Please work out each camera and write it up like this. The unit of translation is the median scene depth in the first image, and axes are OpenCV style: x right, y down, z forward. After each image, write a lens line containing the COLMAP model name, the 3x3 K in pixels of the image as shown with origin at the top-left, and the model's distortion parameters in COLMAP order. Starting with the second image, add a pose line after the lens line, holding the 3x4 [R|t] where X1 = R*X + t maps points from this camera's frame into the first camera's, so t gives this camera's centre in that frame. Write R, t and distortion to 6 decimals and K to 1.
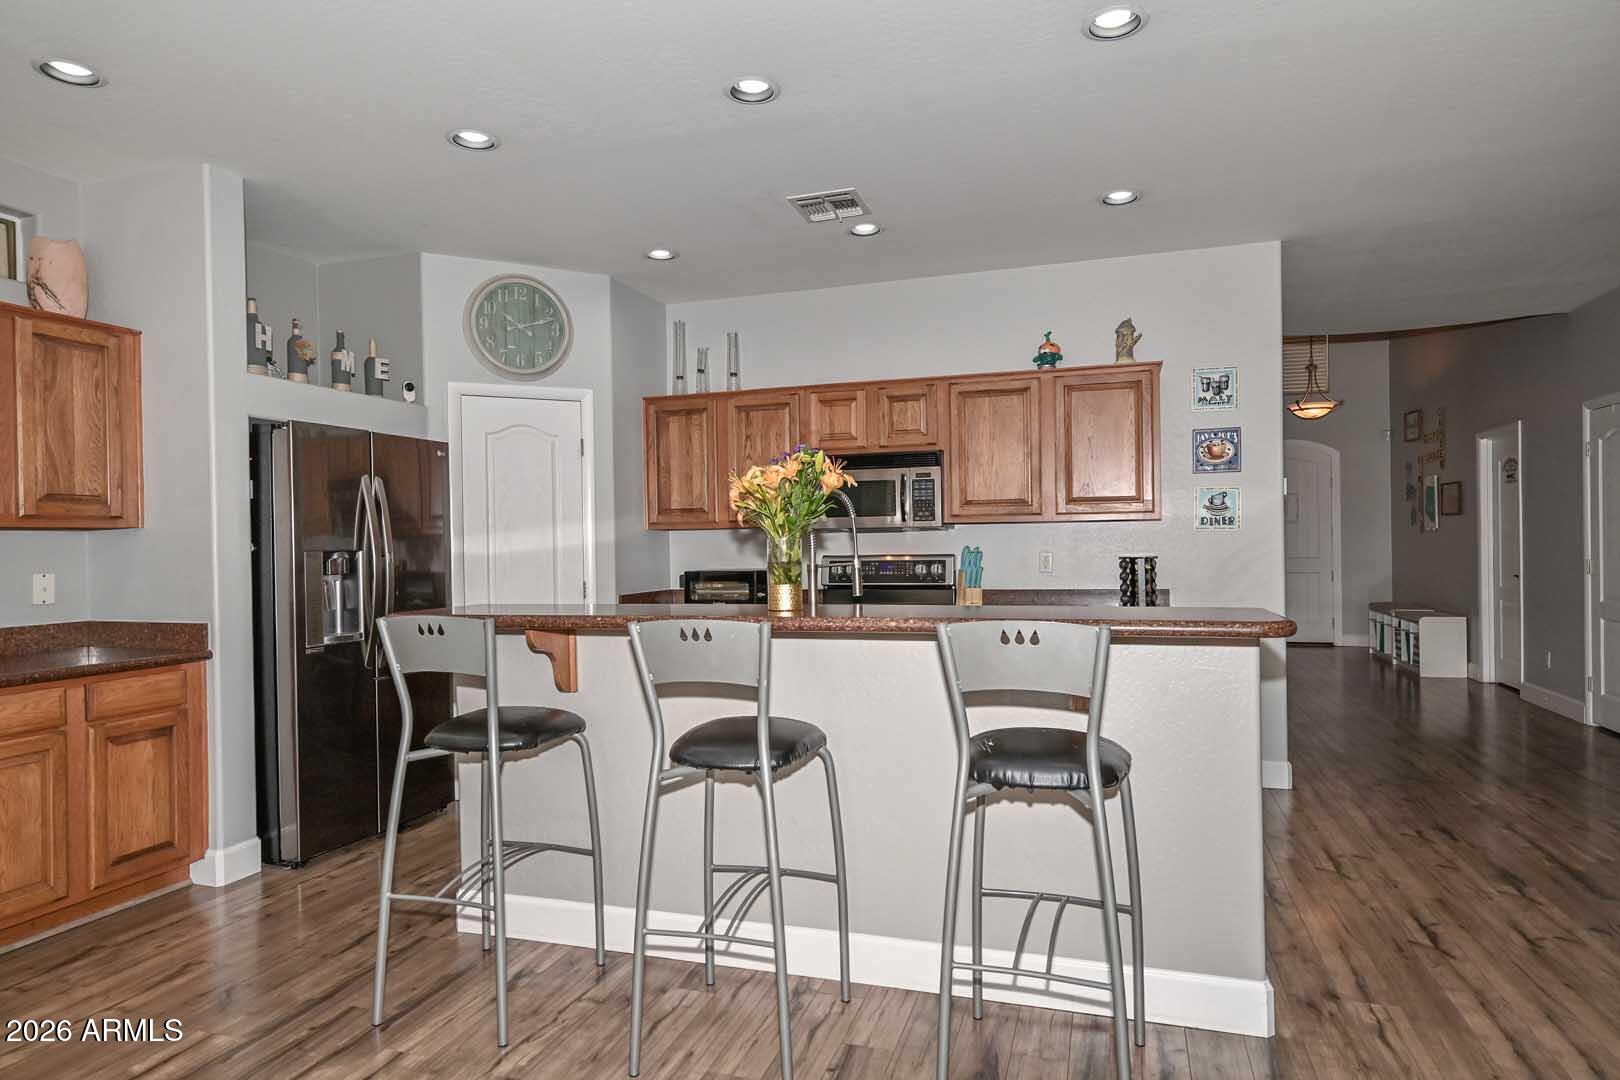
lens RADIAL K [[947.0, 0, 824.7], [0, 947.0, 545.2], [0, 0, 1]] dist [0.017991, -0.002605]
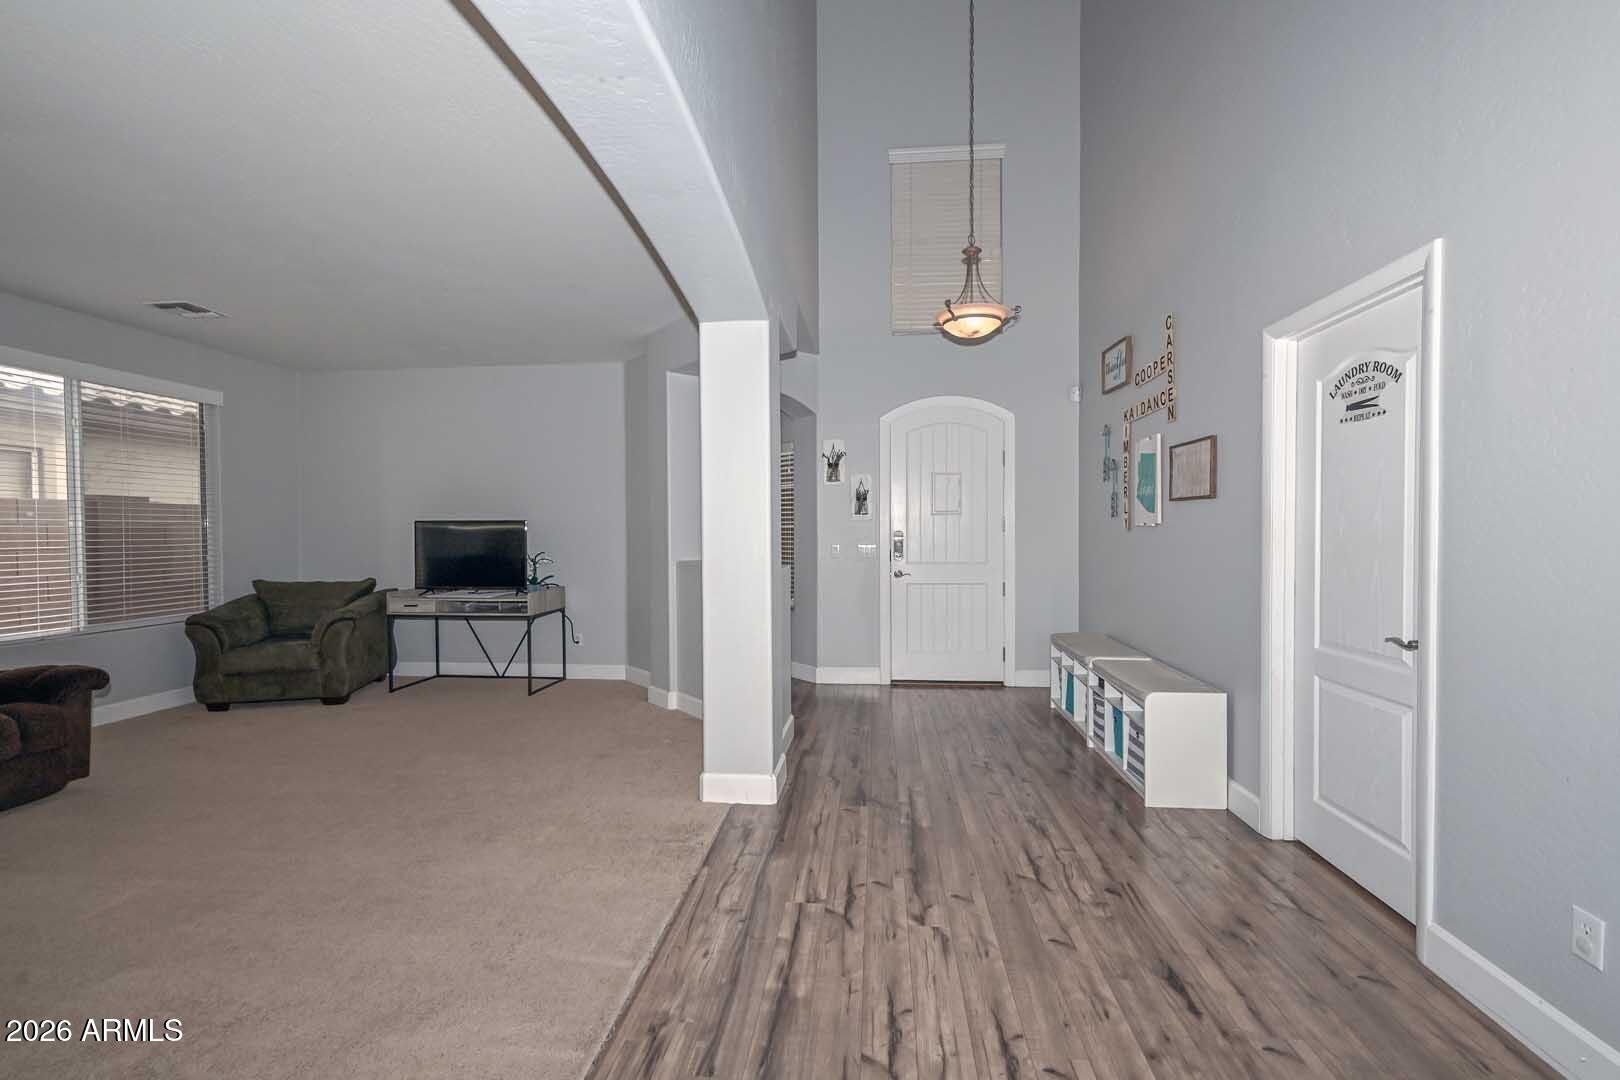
lens RADIAL K [[682.3, 0, 810.0], [0, 682.3, 539.3], [0, 0, 1]] dist [0.002307, 0.003070]
pose [[0.980647, 0.008608, 0.195594, 0.332458], [-0.010572, 0.999904, 0.009000, -0.008600], [-0.195497, -0.010894, 0.980644, 0.602276]]
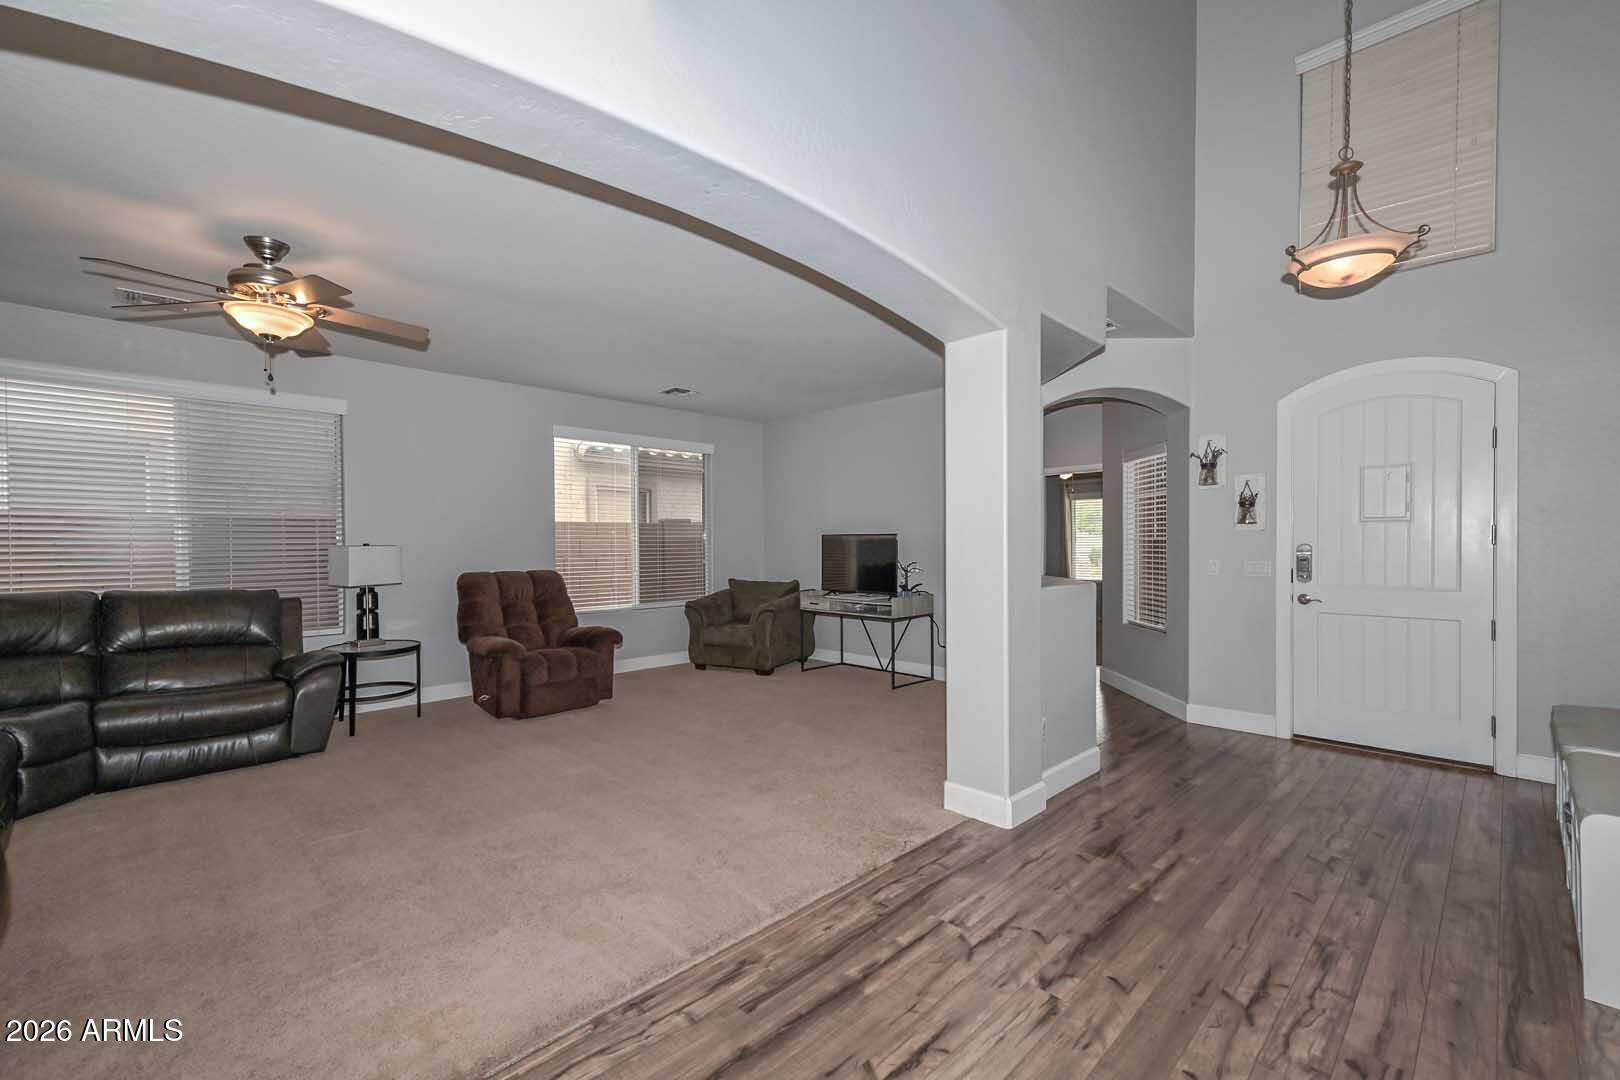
lens RADIAL K [[682.3, 0, 818.5], [0, 682.3, 549.1], [0, 0, 1]] dist [0.002307, 0.003070]
pose [[0.884905, 0.016946, -0.465463, 0.448352], [-0.010106, 0.999801, 0.017187, -0.012680], [0.465662, -0.010505, 0.884900, 0.606166]]
